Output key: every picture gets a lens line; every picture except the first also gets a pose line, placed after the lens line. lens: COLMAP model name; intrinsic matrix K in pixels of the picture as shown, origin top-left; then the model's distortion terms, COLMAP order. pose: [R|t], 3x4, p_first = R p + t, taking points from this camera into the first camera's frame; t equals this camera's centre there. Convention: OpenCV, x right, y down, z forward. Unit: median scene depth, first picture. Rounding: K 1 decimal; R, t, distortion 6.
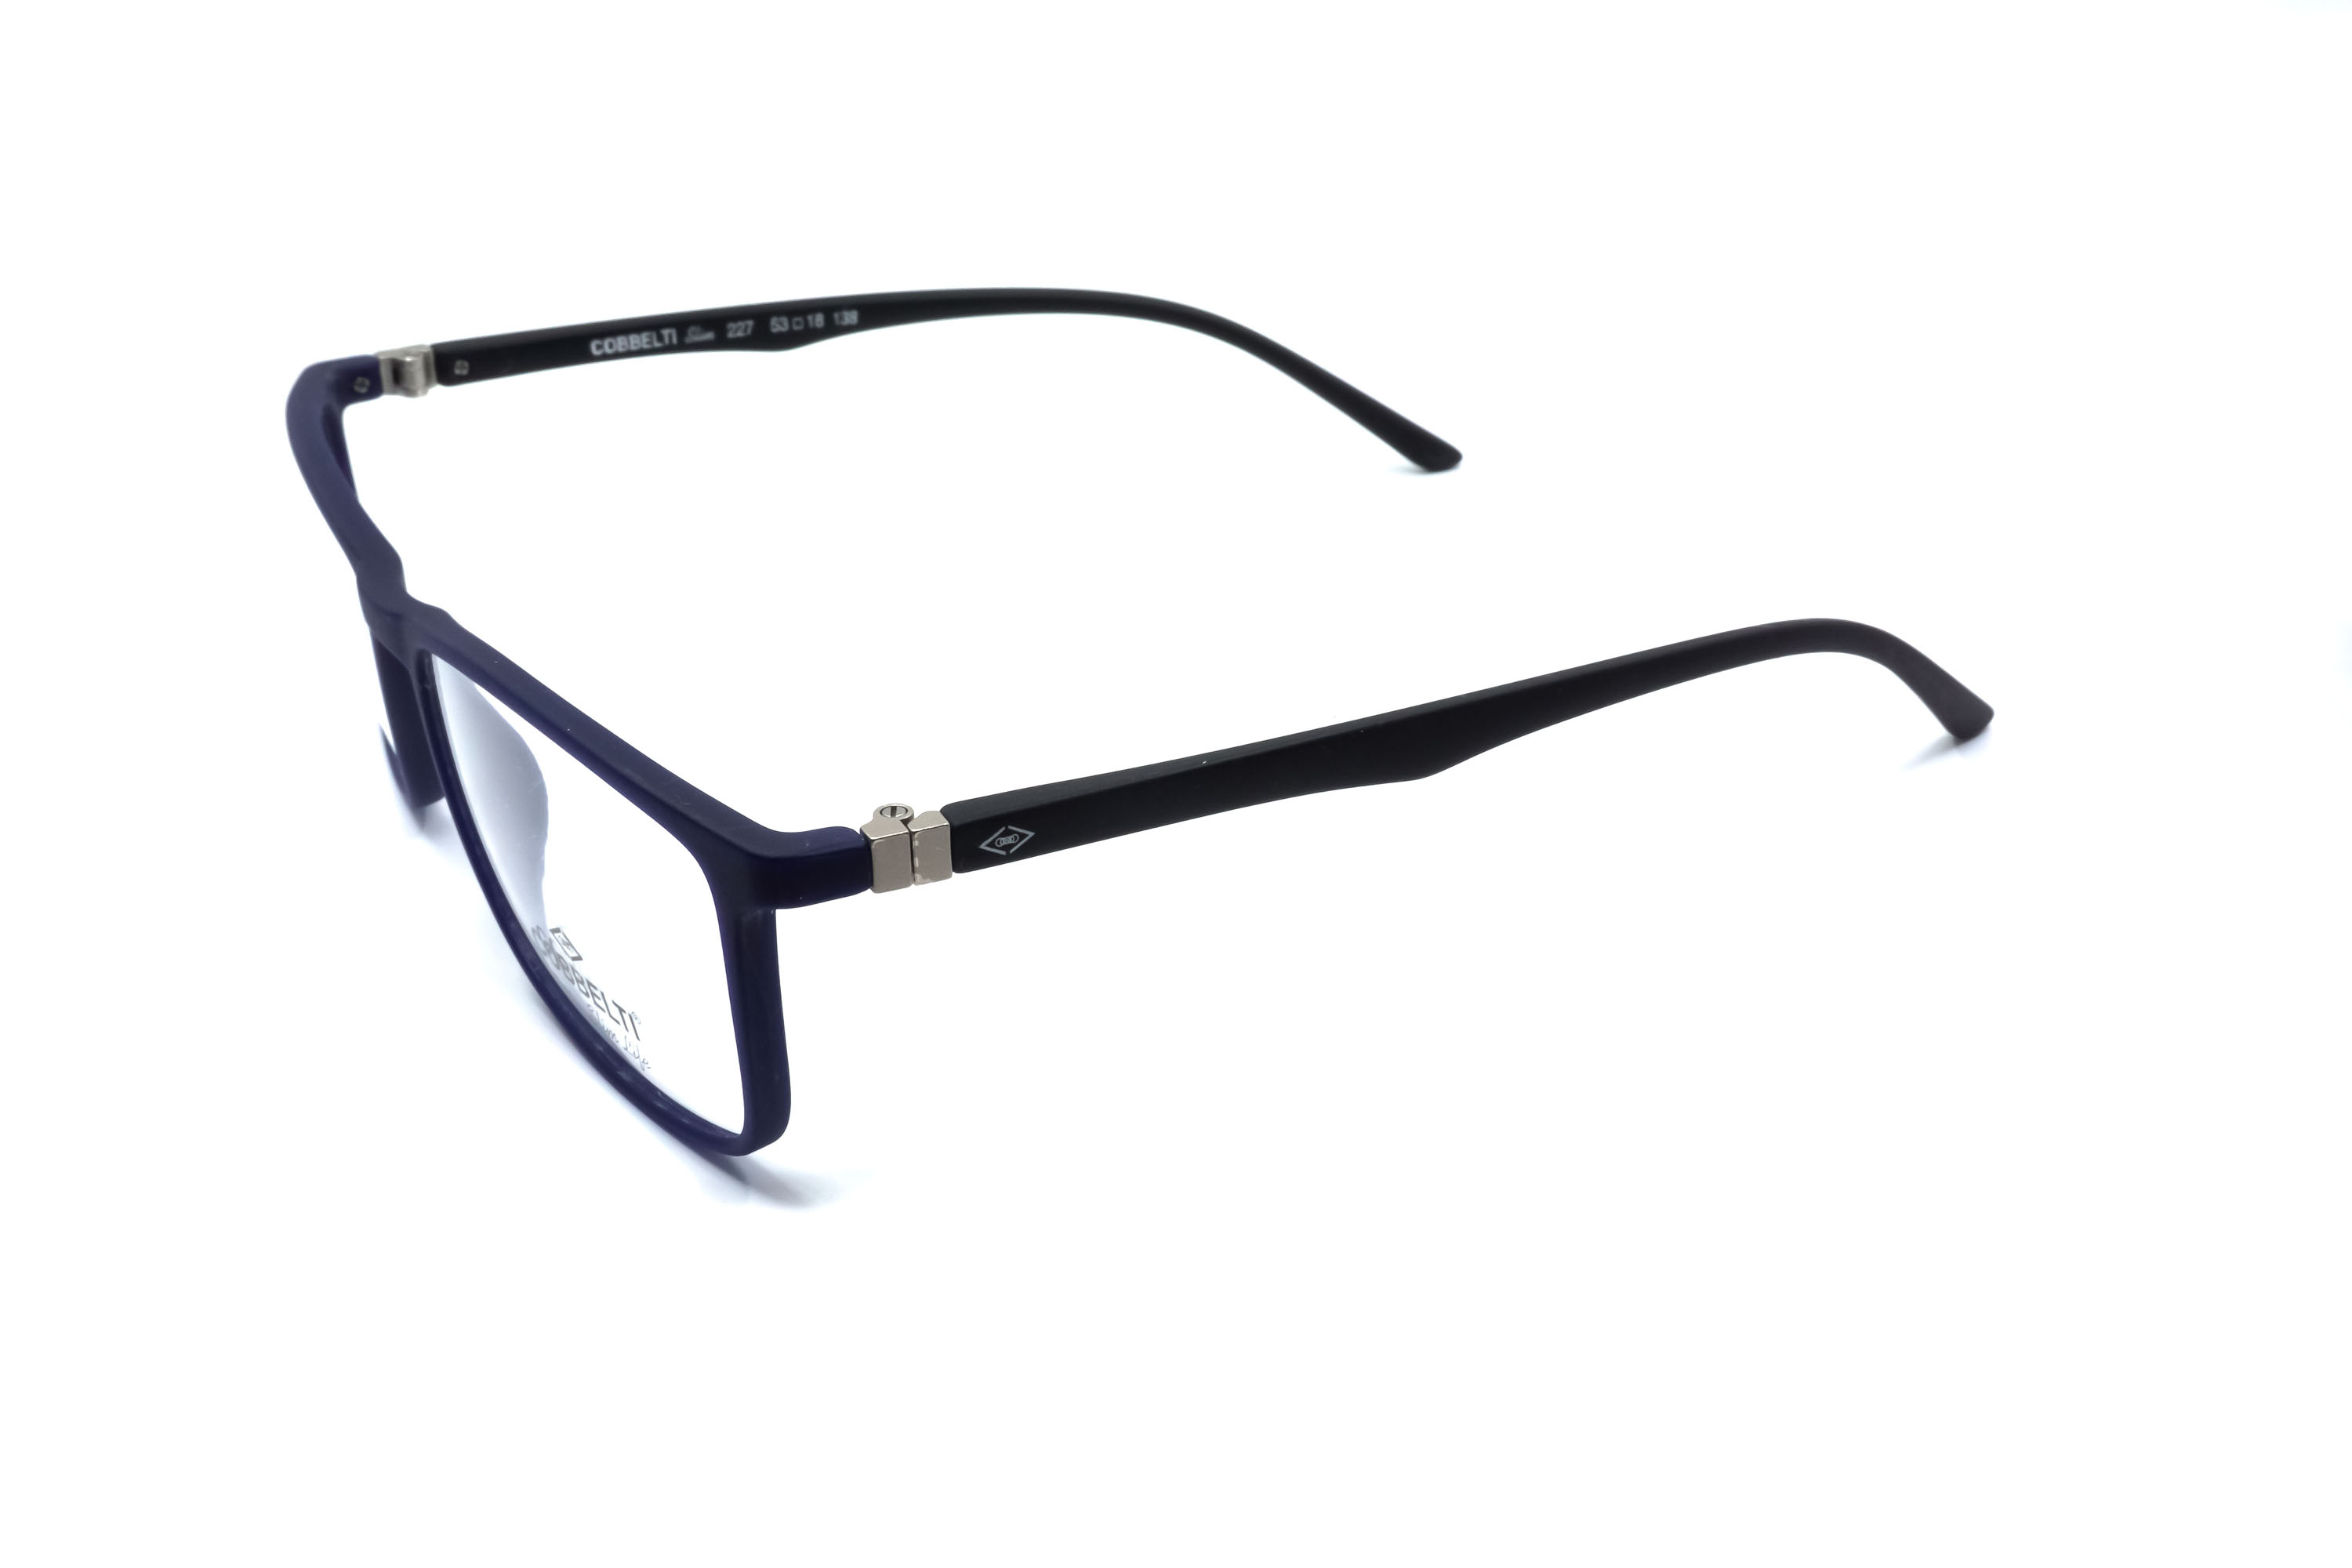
lens RADIAL K [[2659.1, 0, 1174.2], [0, 2659.1, 773.3], [0, 0, 1]] dist [-0.022537, 0.000000]
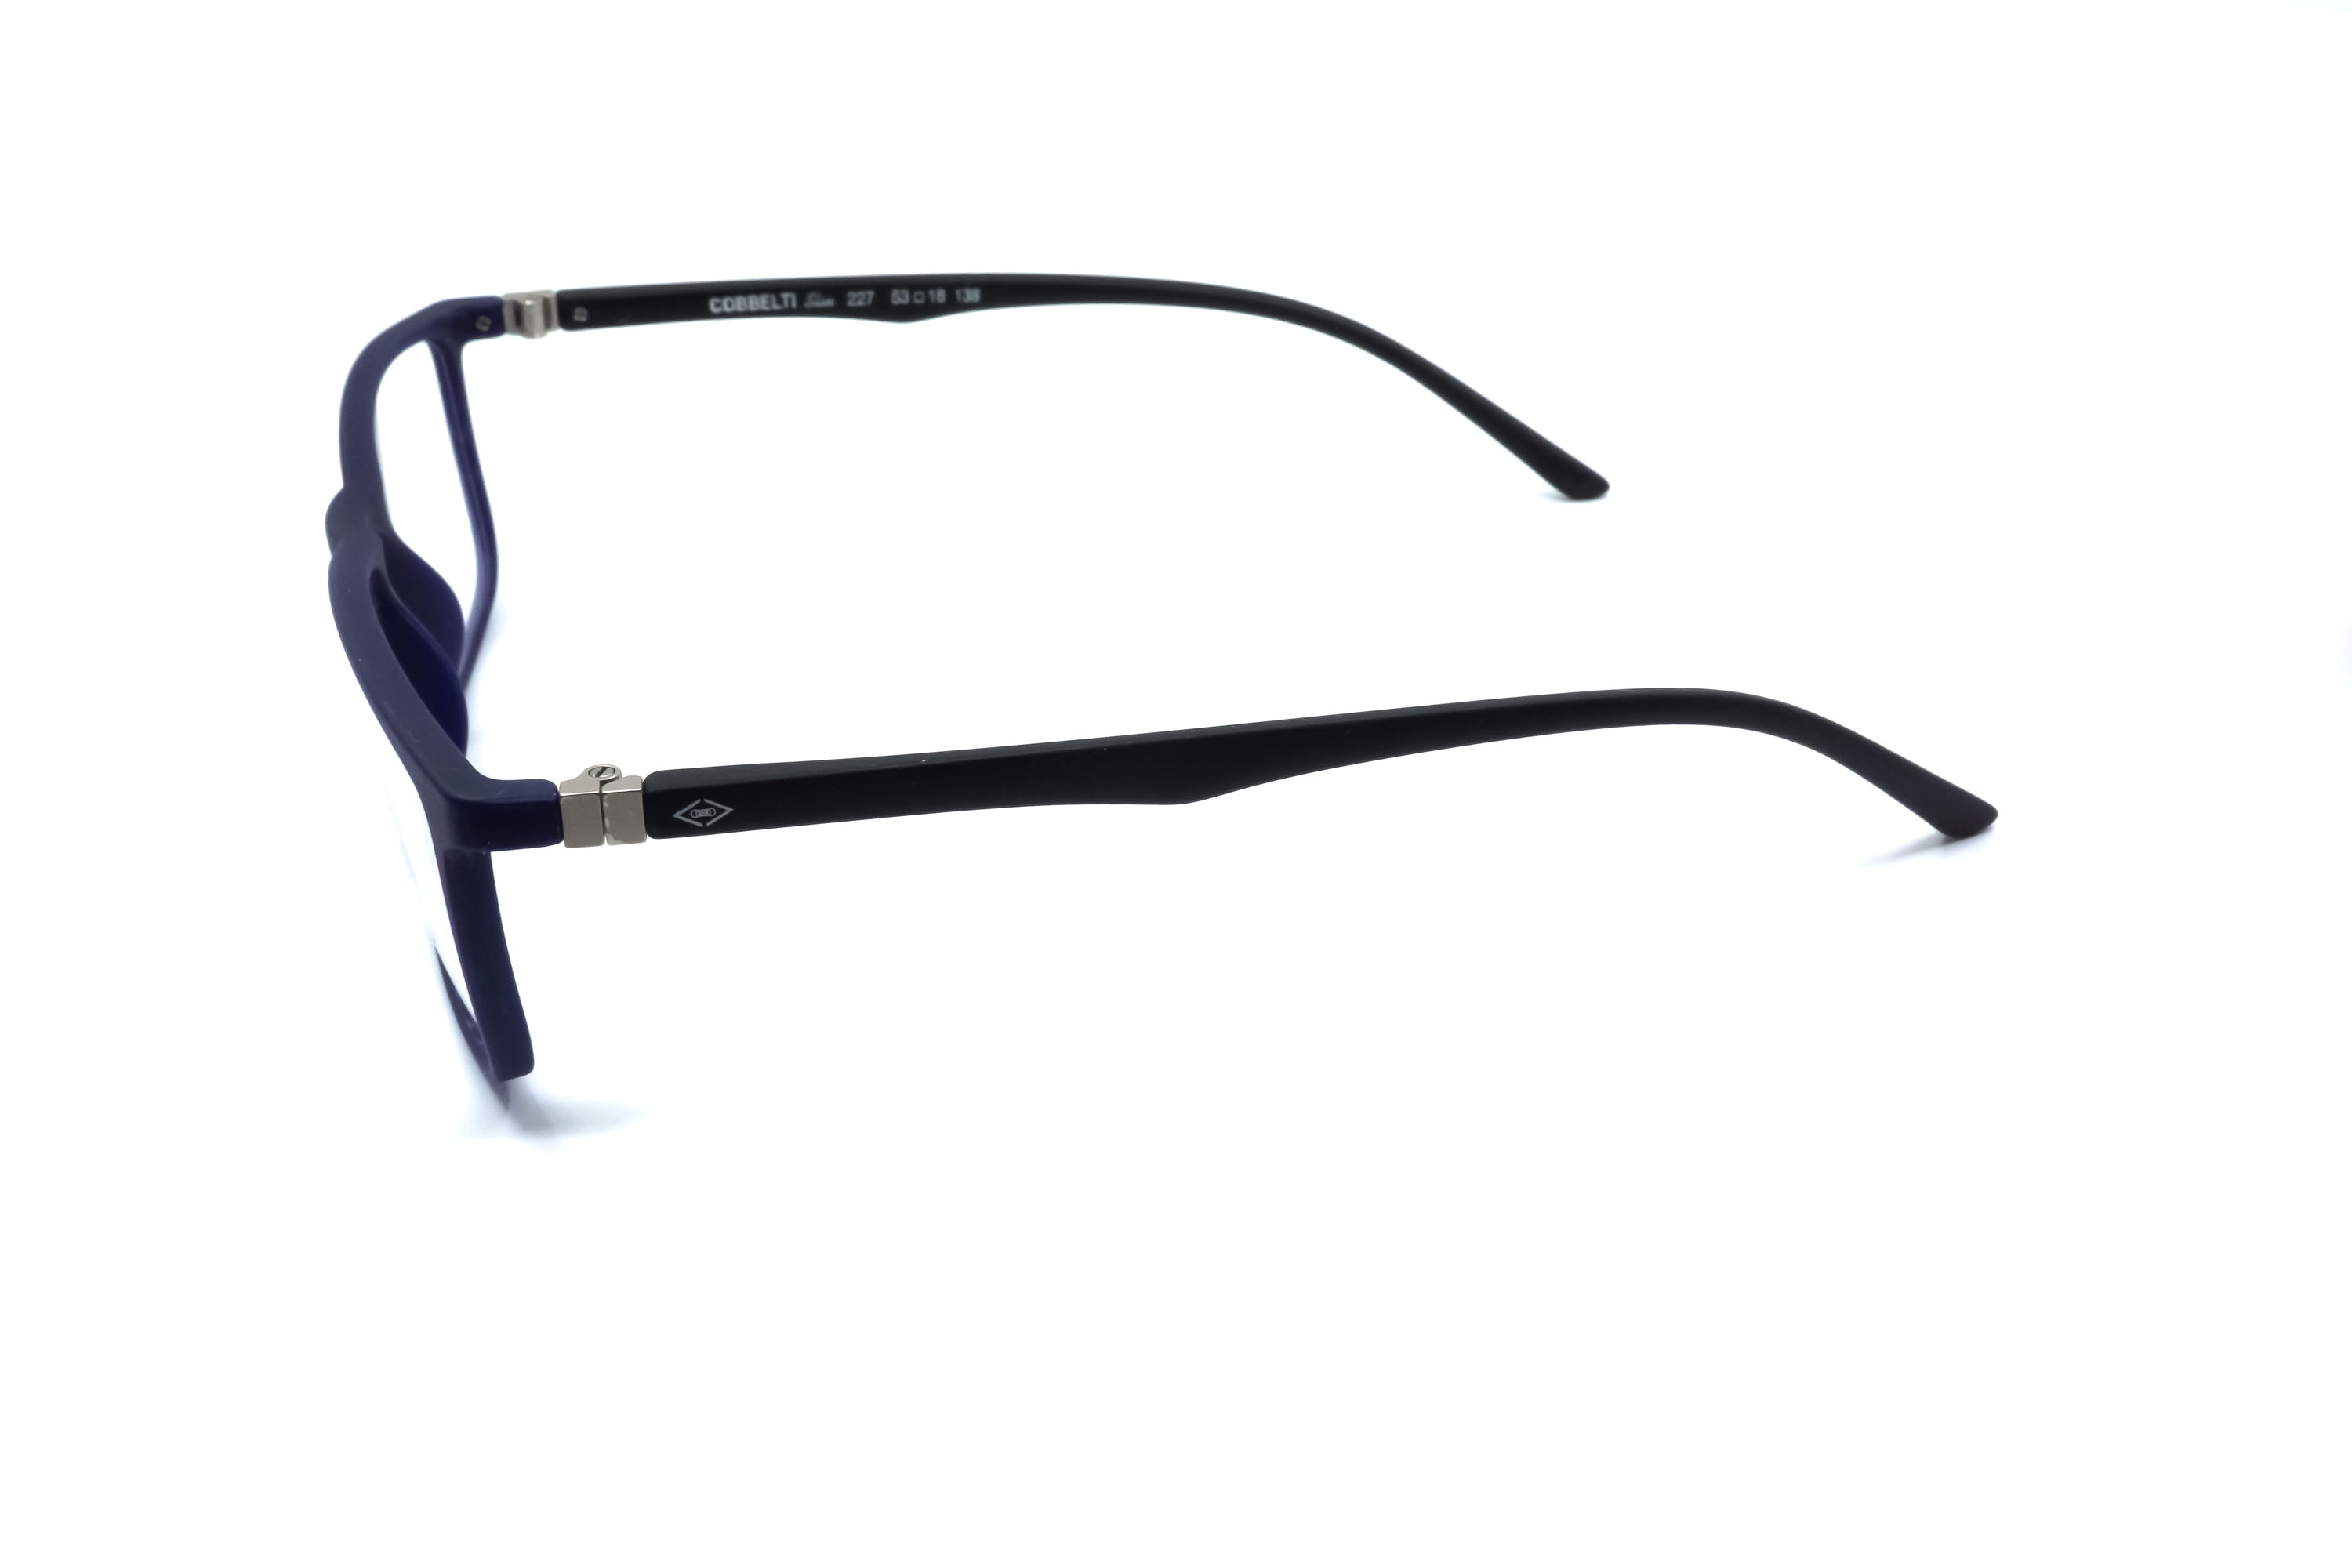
lens RADIAL K [[2659.1, 0, 1177.3], [0, 2659.1, 790.3], [0, 0, 1]] dist [-0.022537, 0.000000]
pose [[0.963232, 0.121117, -0.239823, 0.237833], [-0.117483, 0.992638, 0.029446, -0.023381], [0.241624, -0.000188, 0.970370, 0.028509]]
